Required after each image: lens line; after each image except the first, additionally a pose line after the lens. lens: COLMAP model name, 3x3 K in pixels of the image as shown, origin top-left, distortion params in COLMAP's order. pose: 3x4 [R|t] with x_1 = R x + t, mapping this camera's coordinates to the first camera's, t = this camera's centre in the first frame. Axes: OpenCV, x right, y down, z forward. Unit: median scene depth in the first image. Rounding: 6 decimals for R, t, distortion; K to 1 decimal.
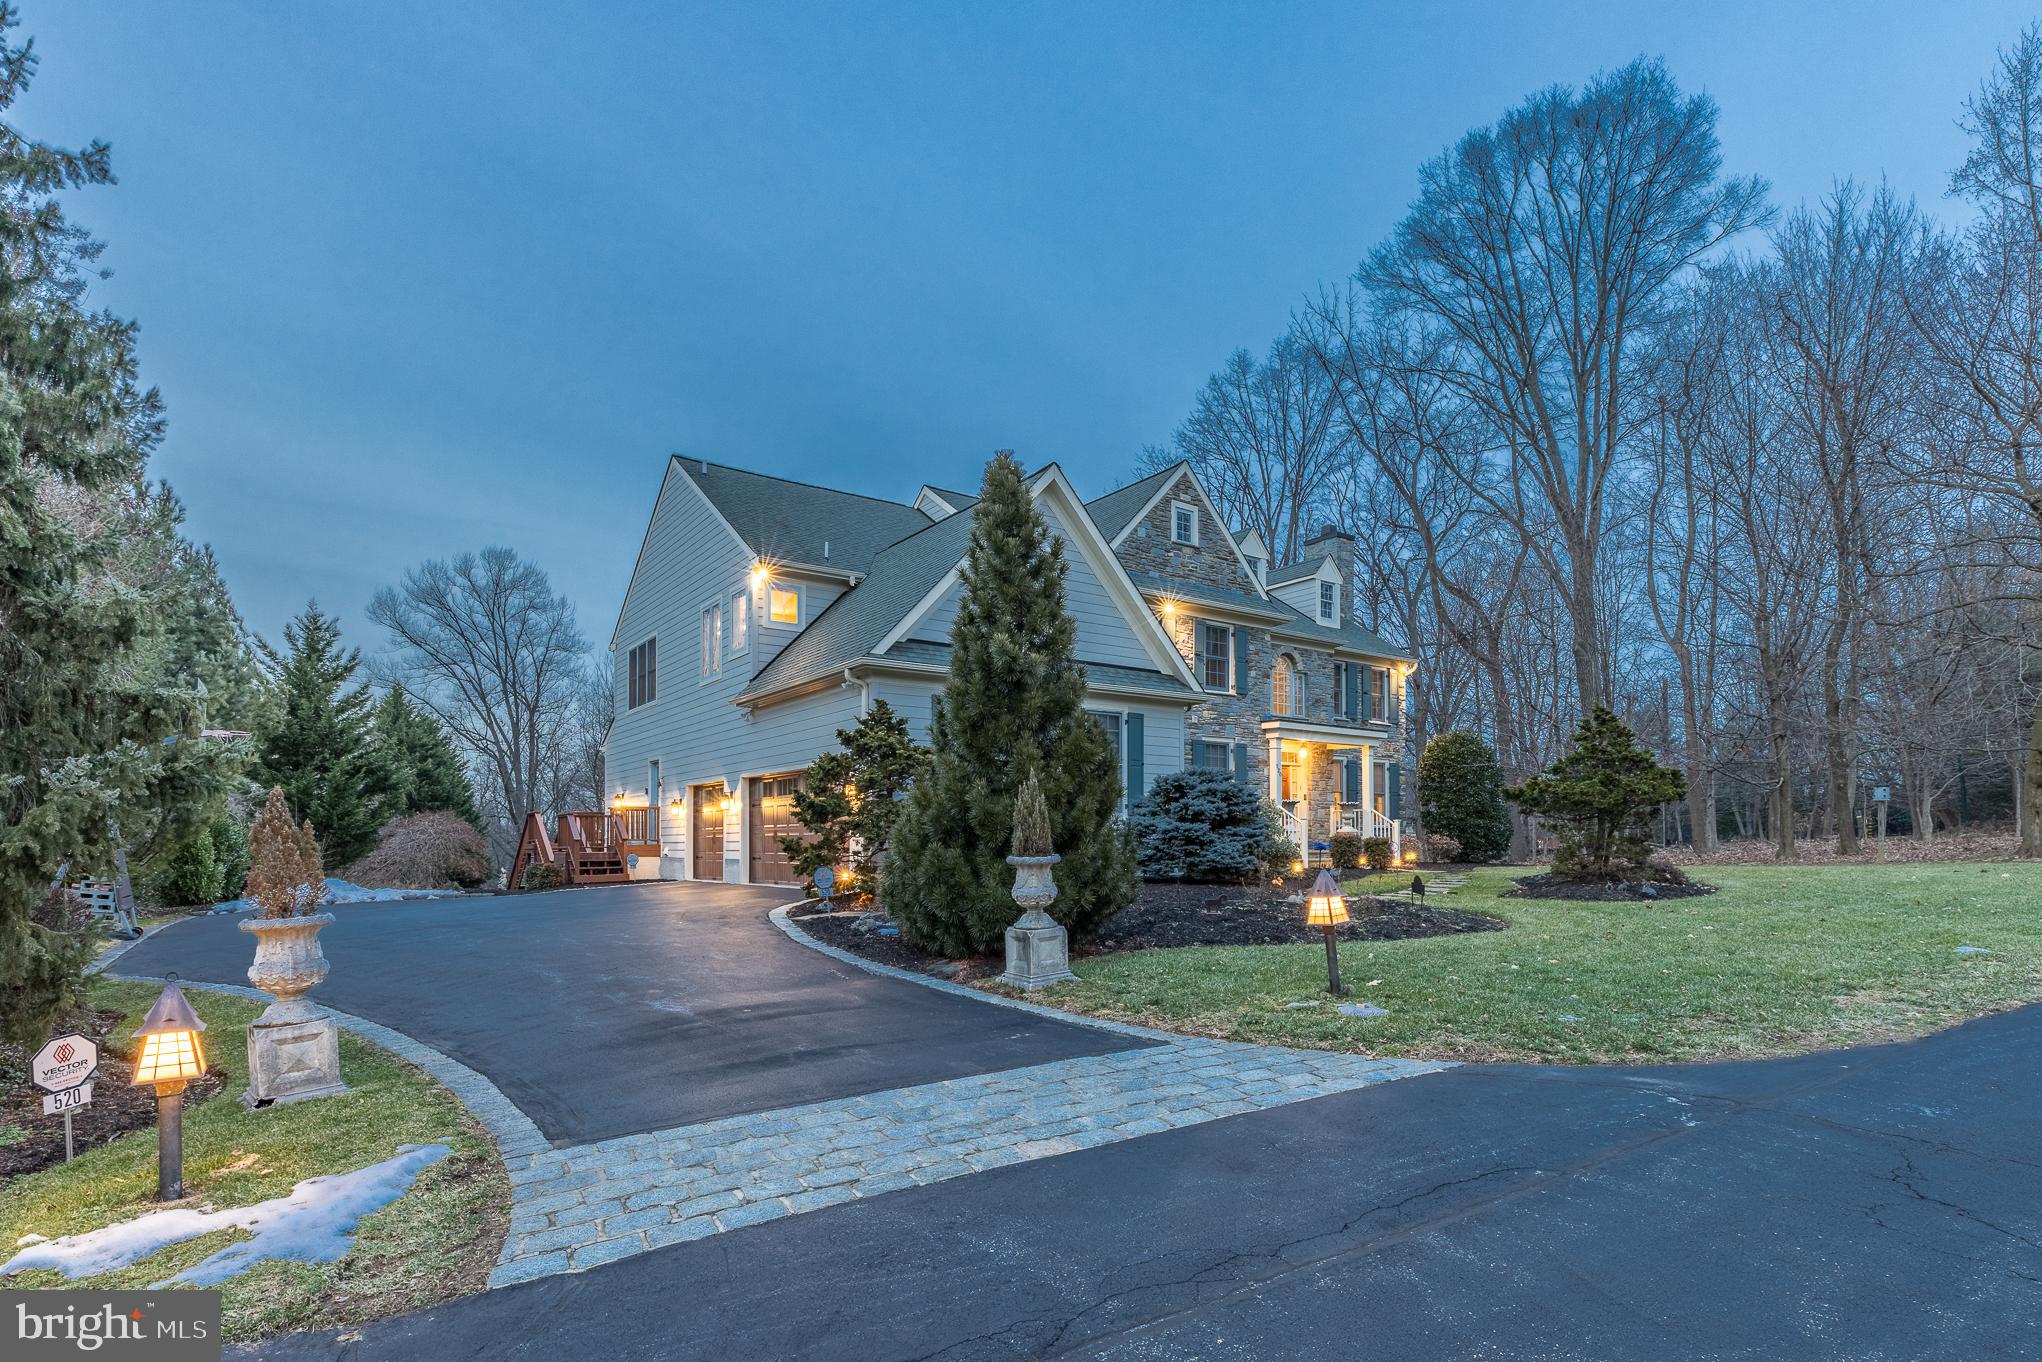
lens RADIAL K [[1201.3, 0, 975.1], [0, 1201.3, 811.5], [0, 0, 1]] dist [0.026670, -0.000122]
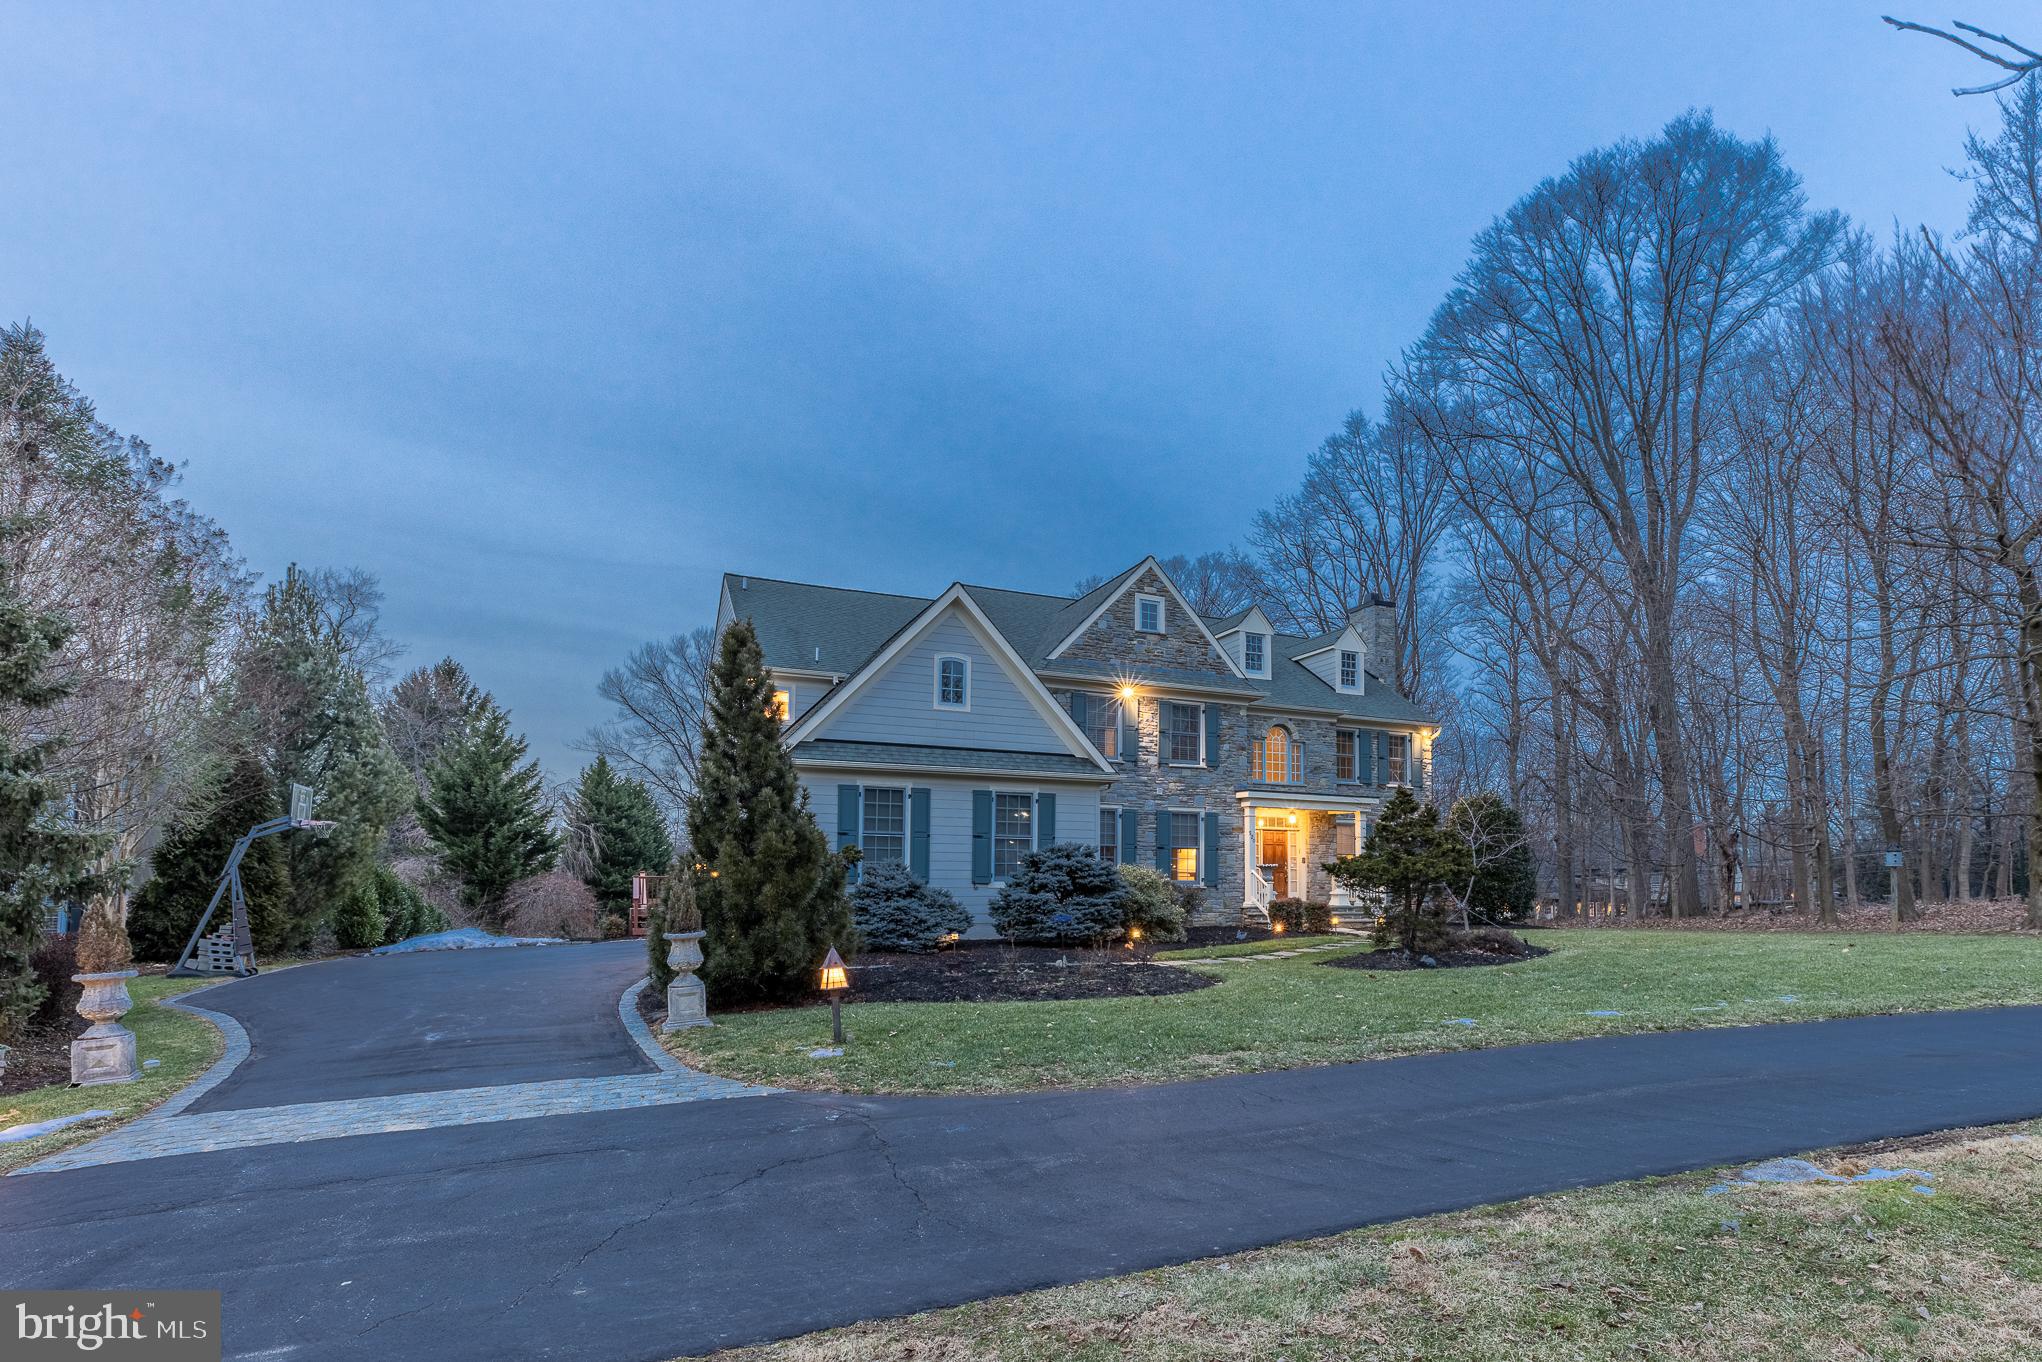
lens RADIAL K [[1201.3, 0, 975.1], [0, 1201.3, 811.5], [0, 0, 1]] dist [0.026670, -0.000122]
pose [[0.976014, -0.008360, -0.217545, 0.253026], [0.000578, 0.999358, -0.035813, -0.019285], [0.217705, 0.034828, 0.975393, -0.096940]]
